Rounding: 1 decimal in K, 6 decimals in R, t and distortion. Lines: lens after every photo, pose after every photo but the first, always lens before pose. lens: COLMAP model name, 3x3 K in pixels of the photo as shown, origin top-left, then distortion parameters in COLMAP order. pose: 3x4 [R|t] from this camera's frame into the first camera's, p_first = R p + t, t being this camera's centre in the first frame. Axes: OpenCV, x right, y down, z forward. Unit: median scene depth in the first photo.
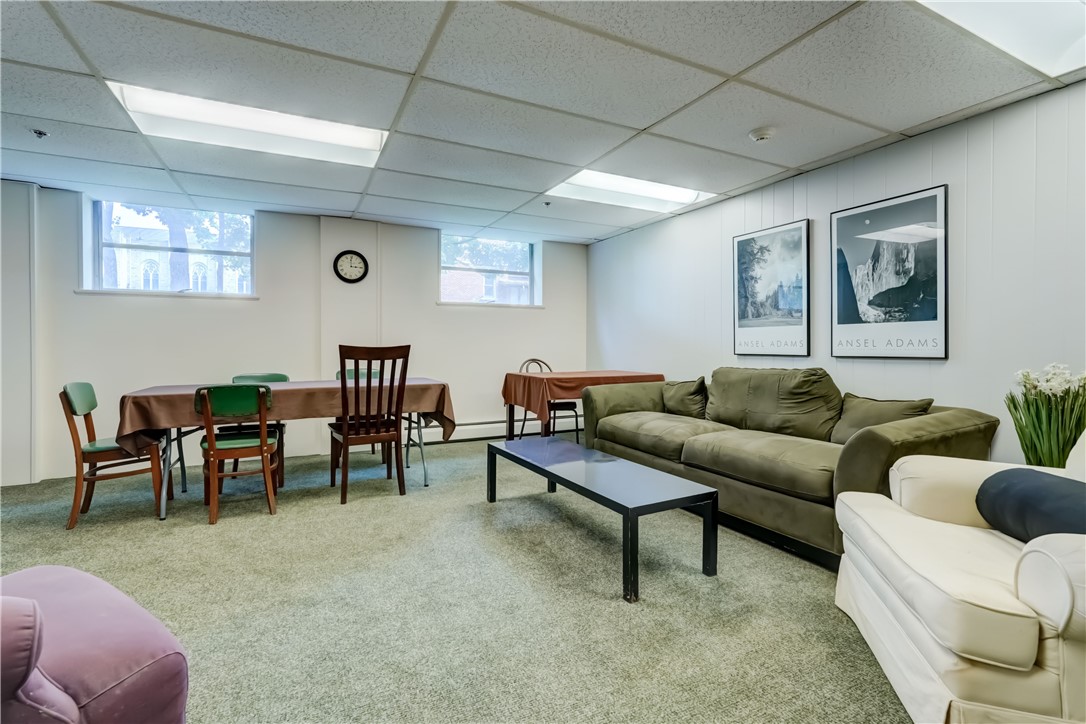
lens RADIAL K [[494.9, 0, 542.0], [0, 494.9, 356.4], [0, 0, 1]] dist [-0.012563, 0.007274]
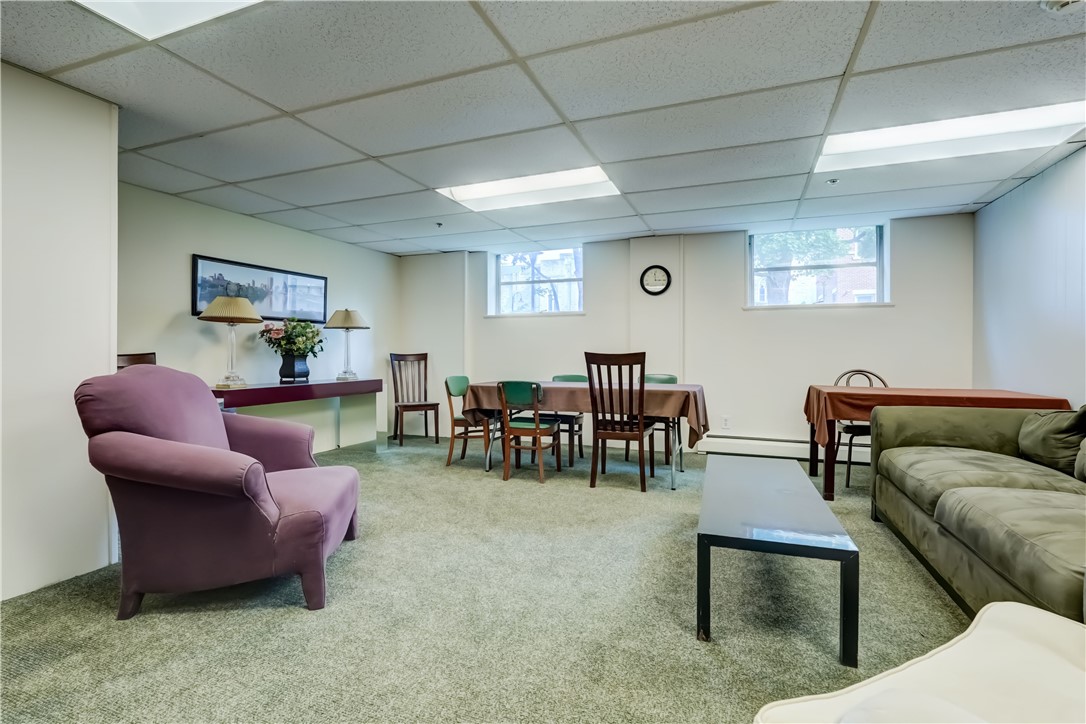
lens RADIAL K [[507.1, 0, 543.0], [0, 507.1, 362.0], [0, 0, 1]] dist [-0.007788, 0.000253]
pose [[0.667551, 0.015762, -0.744397, 0.411079], [-0.019116, 0.999809, 0.004027, -0.002074], [0.744319, 0.011541, 0.667725, 0.104647]]
